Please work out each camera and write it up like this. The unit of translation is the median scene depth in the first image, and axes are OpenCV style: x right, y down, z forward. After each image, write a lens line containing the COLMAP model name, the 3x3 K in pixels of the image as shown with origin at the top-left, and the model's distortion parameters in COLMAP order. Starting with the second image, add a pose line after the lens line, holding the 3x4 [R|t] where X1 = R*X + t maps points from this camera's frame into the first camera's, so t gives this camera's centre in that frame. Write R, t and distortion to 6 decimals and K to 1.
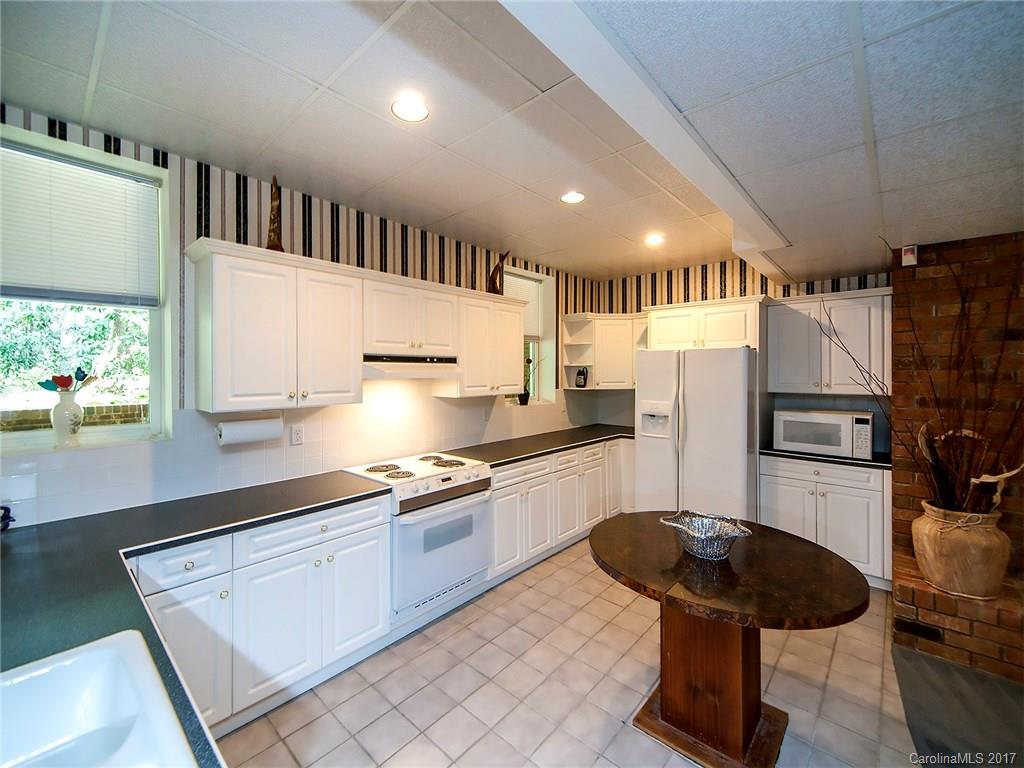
lens RADIAL K [[422.1, 0, 508.7], [0, 422.1, 375.3], [0, 0, 1]] dist [0.024516, -0.012681]
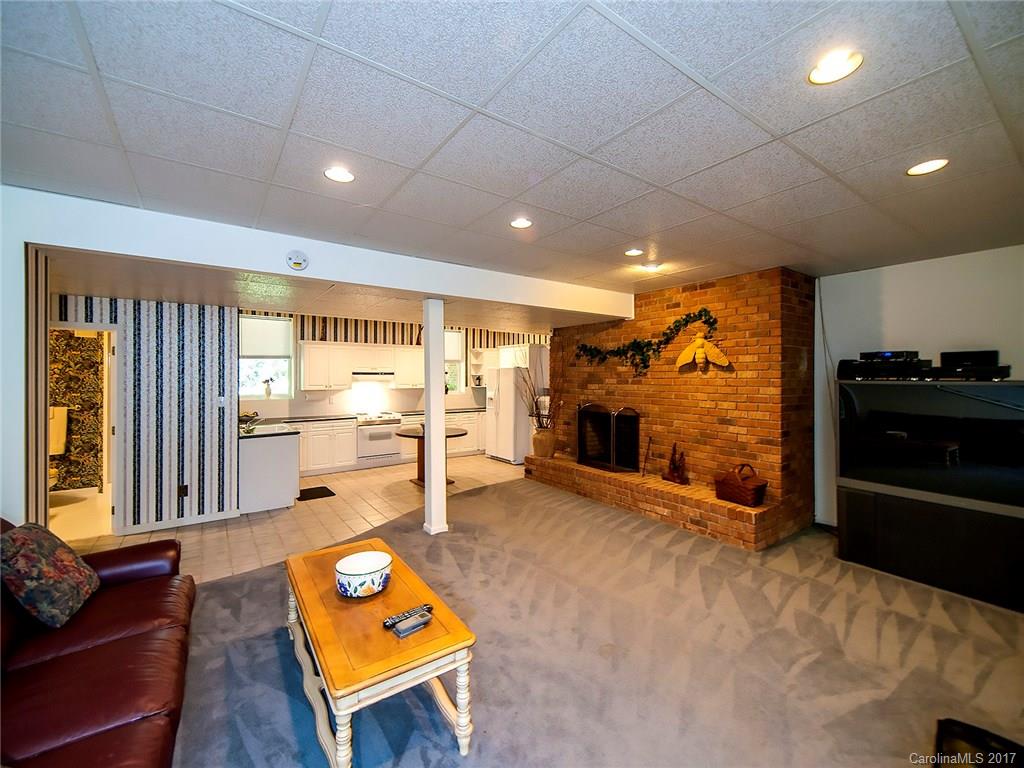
lens RADIAL K [[422.1, 0, 508.7], [0, 422.1, 375.3], [0, 0, 1]] dist [0.024516, -0.012681]
pose [[0.973601, -0.002714, -0.228240, 0.997951], [-0.000436, 0.999905, -0.013752, 0.007445], [0.228255, 0.013489, 0.973508, -1.148255]]
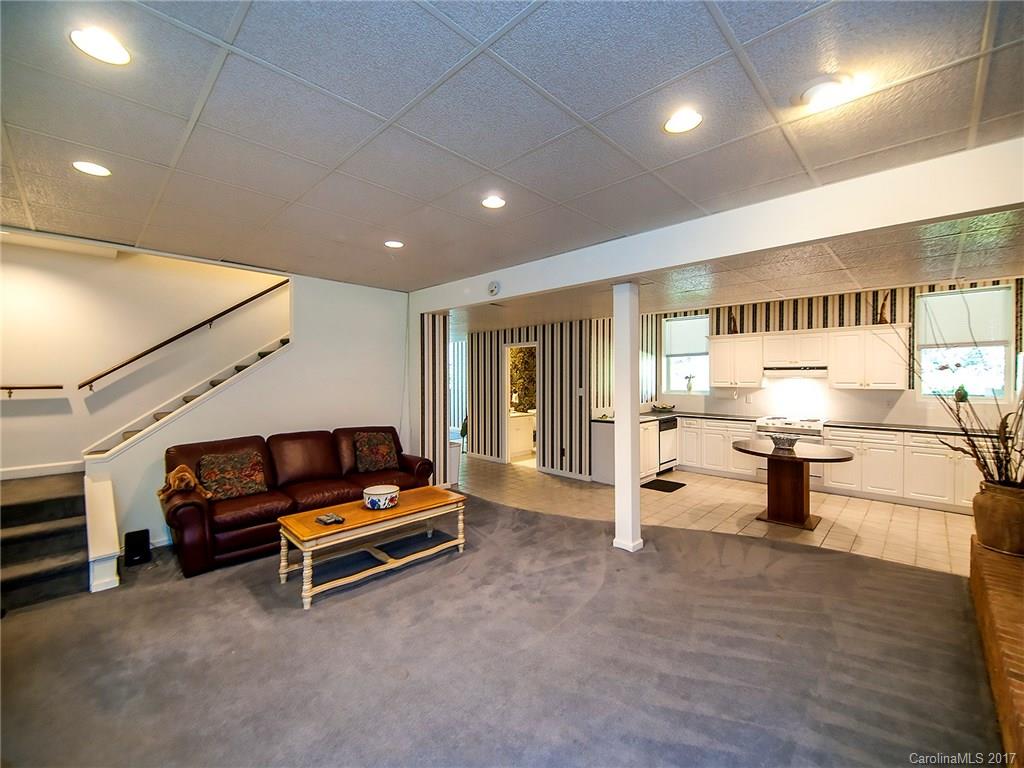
lens RADIAL K [[422.1, 0, 508.7], [0, 422.1, 375.3], [0, 0, 1]] dist [0.024516, -0.012681]
pose [[-0.058784, -0.003974, -0.998263, 1.617019], [-0.007648, 0.999965, -0.003530, 0.011351], [0.998241, 0.007428, -0.058813, -0.227075]]
